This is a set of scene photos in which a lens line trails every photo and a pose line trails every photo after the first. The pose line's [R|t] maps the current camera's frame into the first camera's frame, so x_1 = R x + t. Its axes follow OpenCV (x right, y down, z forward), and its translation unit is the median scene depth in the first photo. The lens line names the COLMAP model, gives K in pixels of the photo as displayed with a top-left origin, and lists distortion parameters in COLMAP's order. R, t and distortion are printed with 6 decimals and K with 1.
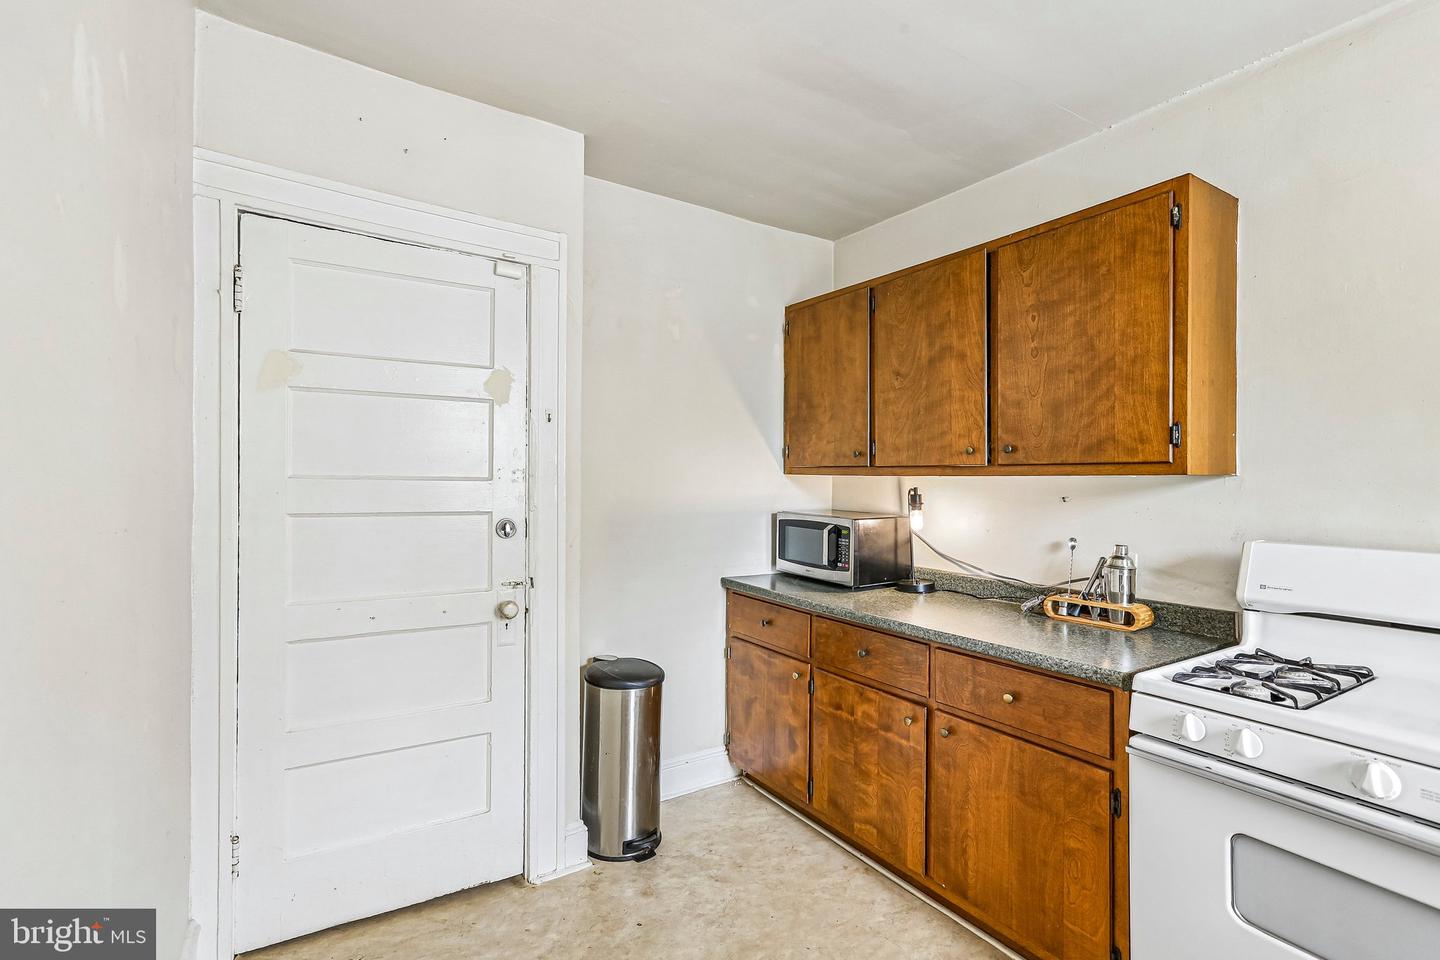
lens RADIAL K [[690.7, 0, 720.0], [0, 690.7, 480.0], [0, 0, 1]] dist [-0.000192, 0.000076]
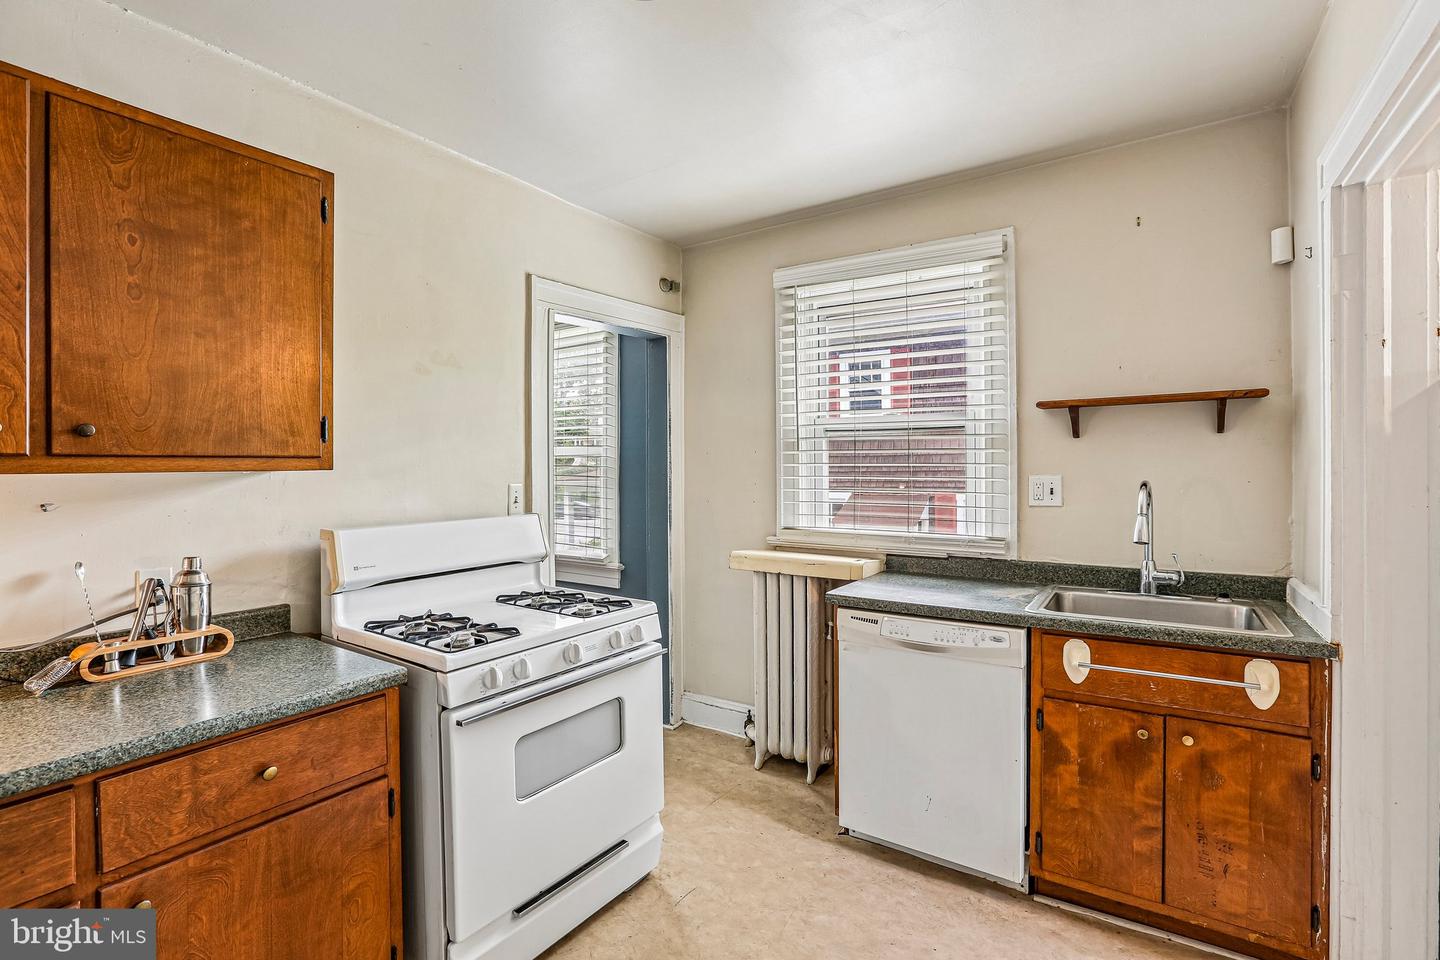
lens RADIAL K [[666.4, 0, 718.9], [0, 666.4, 466.1], [0, 0, 1]] dist [-0.026361, 0.000127]
pose [[-0.407635, -0.001467, 0.913144, -0.383829], [0.006211, 0.999971, 0.004379, -0.012351], [-0.913124, 0.007456, -0.407614, 0.773716]]
